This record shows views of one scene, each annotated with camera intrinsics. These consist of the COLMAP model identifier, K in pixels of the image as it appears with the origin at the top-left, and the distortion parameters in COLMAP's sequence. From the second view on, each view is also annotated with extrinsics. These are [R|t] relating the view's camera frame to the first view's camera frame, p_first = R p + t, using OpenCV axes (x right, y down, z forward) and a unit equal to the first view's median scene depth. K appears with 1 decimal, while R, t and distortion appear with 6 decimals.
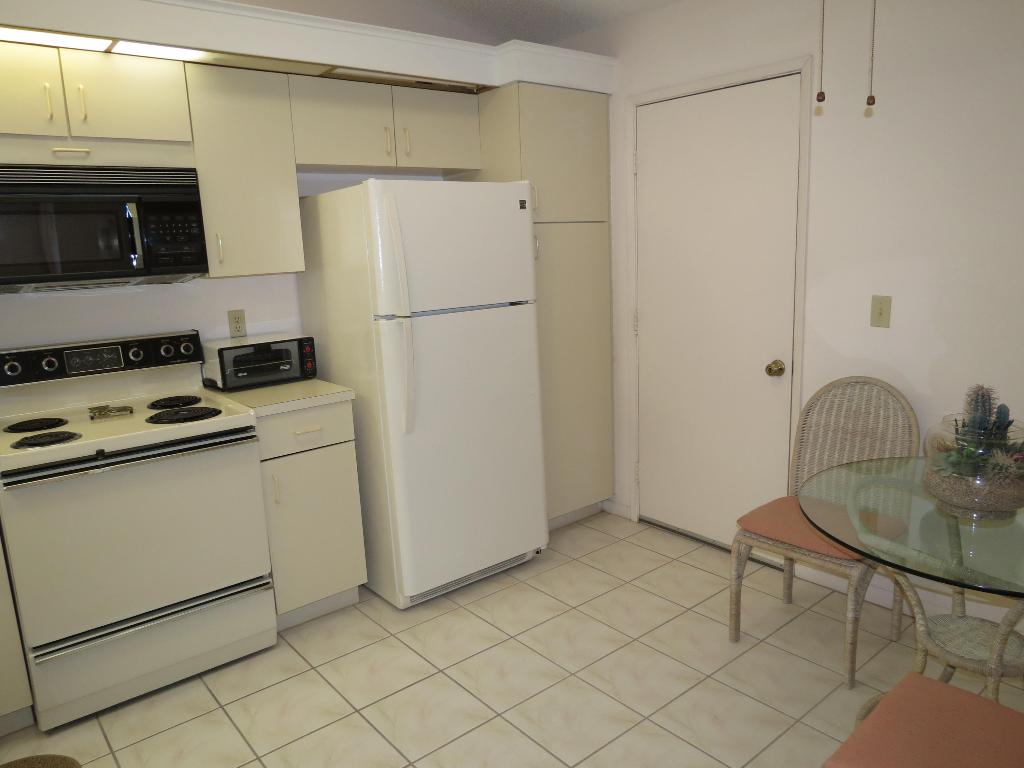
lens RADIAL K [[735.2, 0, 512.0], [0, 735.2, 384.0], [0, 0, 1]] dist [-0.039036, 0.029651]
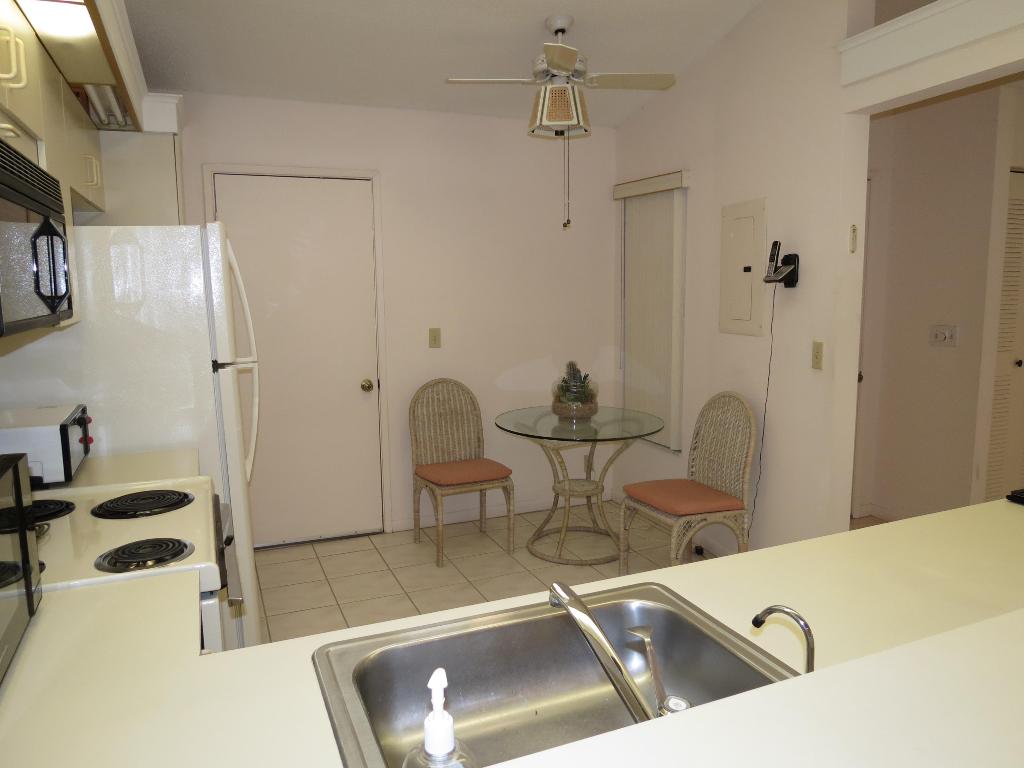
lens RADIAL K [[735.2, 0, 512.0], [0, 735.2, 384.0], [0, 0, 1]] dist [-0.039036, 0.029651]
pose [[0.288657, -0.100459, 0.952148, -1.045152], [0.188956, 0.980898, 0.046208, -0.044734], [-0.938601, 0.166576, 0.302126, 0.389871]]
